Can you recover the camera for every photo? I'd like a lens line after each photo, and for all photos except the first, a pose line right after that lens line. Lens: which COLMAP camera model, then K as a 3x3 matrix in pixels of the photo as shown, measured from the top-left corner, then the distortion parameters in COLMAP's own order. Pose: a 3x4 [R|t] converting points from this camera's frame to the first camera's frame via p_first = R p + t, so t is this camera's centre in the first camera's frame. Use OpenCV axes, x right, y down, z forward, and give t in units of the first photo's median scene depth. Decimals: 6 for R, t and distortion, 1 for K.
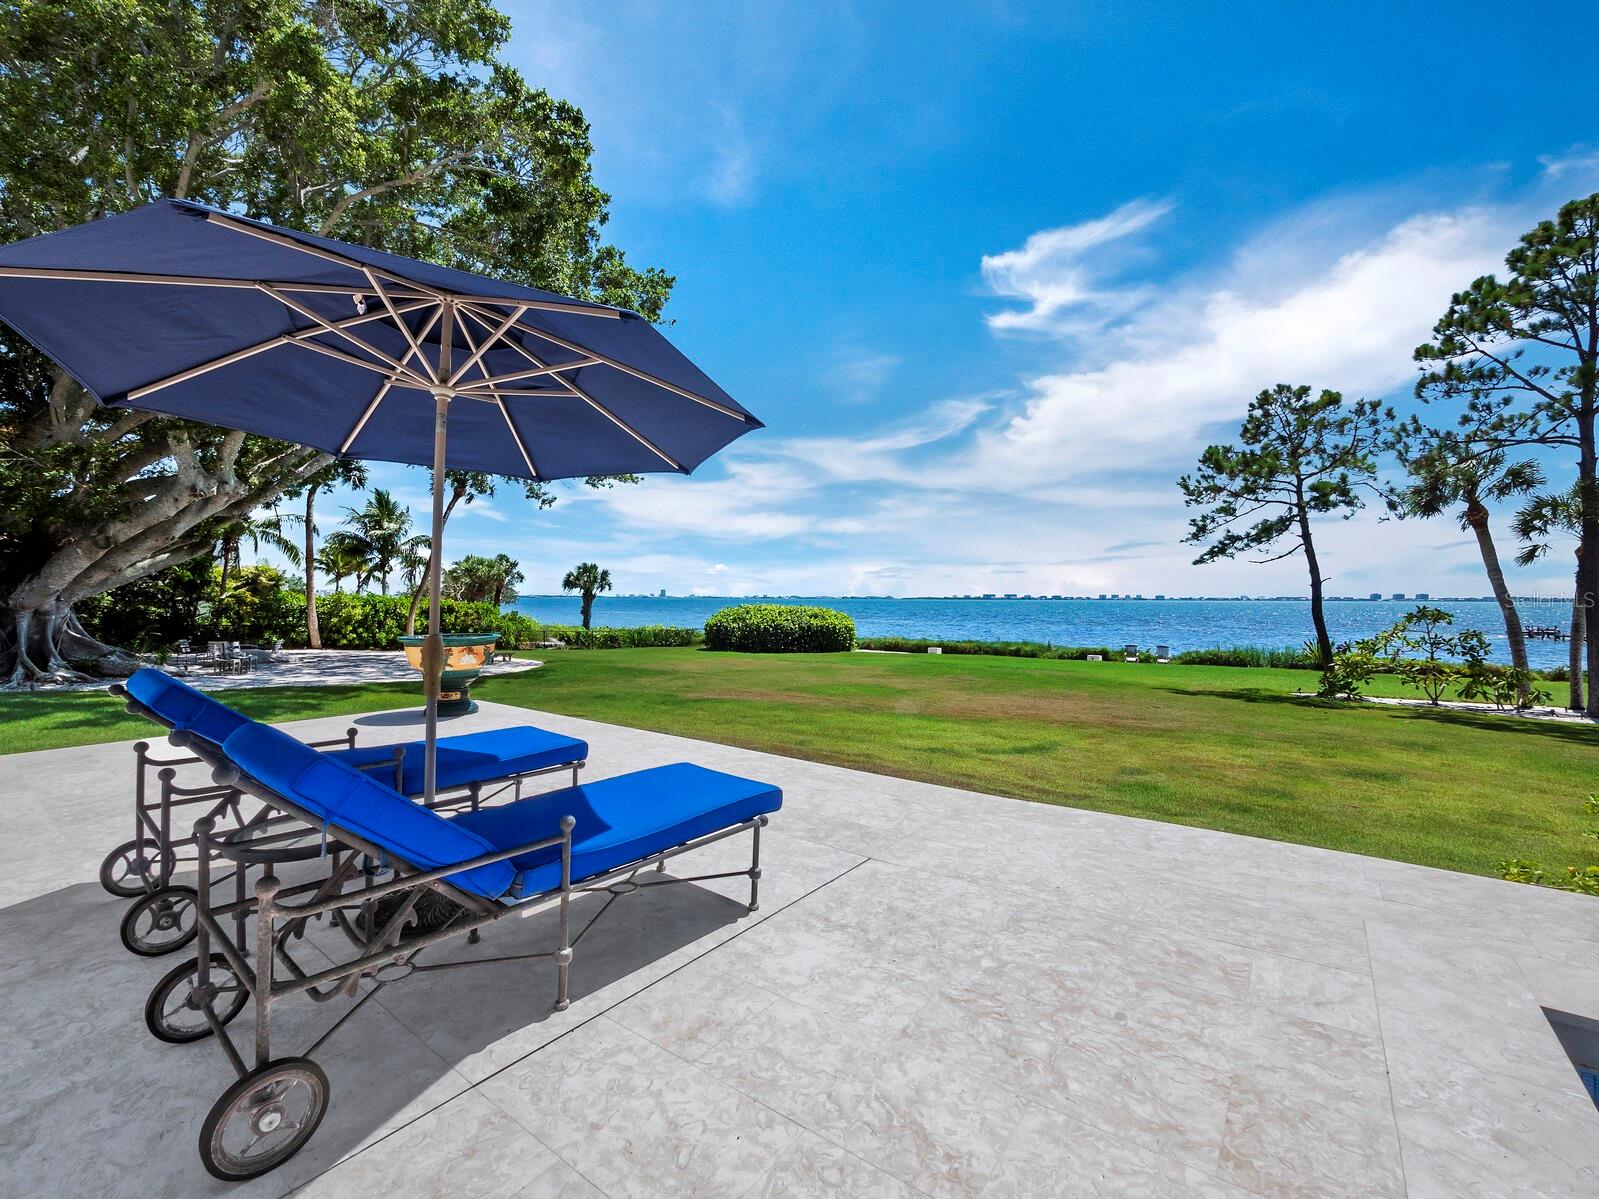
lens RADIAL K [[705.3, 0, 799.5], [0, 705.3, 599.5], [0, 0, 1]] dist [0.001470, 0.000700]
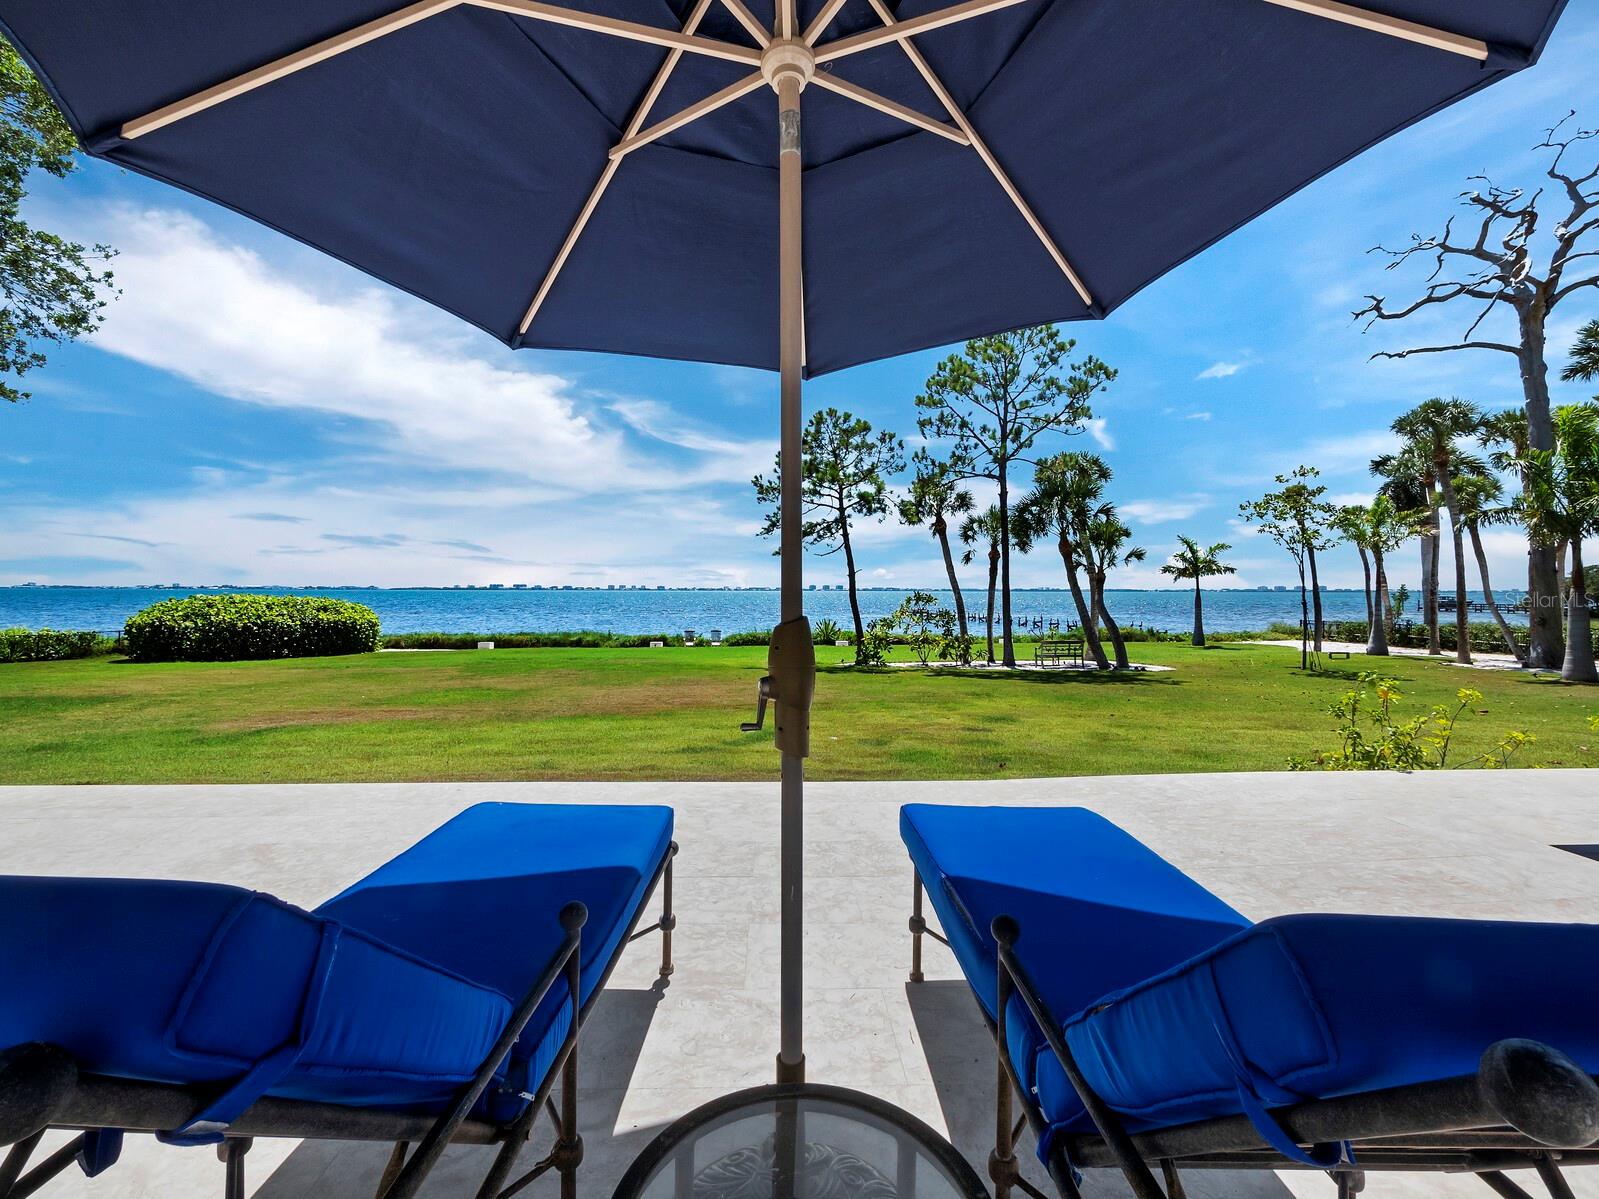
lens RADIAL K [[705.3, 0, 799.5], [0, 705.3, 599.5], [0, 0, 1]] dist [0.001470, 0.000700]
pose [[0.775028, -0.009718, 0.631852, -0.077787], [0.001590, 0.999909, 0.013428, 0.003330], [-0.631924, -0.009402, 0.774973, 0.063509]]
